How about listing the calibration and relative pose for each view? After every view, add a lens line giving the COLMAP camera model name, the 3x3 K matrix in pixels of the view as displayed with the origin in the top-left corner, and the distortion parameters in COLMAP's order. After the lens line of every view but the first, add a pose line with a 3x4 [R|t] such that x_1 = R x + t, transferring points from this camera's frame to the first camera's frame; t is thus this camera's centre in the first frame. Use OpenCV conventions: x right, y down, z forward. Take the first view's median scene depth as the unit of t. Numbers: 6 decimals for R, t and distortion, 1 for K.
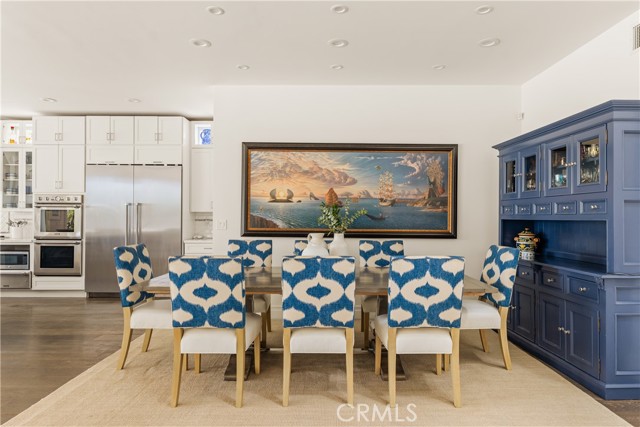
lens RADIAL K [[398.8, 0, 320.4], [0, 398.8, 216.5], [0, 0, 1]] dist [-0.001724, 0.001246]
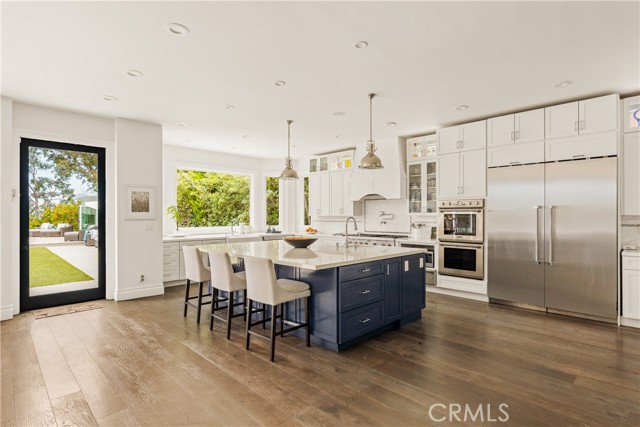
lens RADIAL K [[331.1, 0, 319.4], [0, 331.1, 214.2], [0, 0, 1]] dist [0.000345, -0.000047]
pose [[0.696278, -0.008146, -0.717726, -0.288491], [0.002517, 0.999957, -0.008908, -0.009263], [0.717768, 0.004396, 0.696269, 0.125947]]
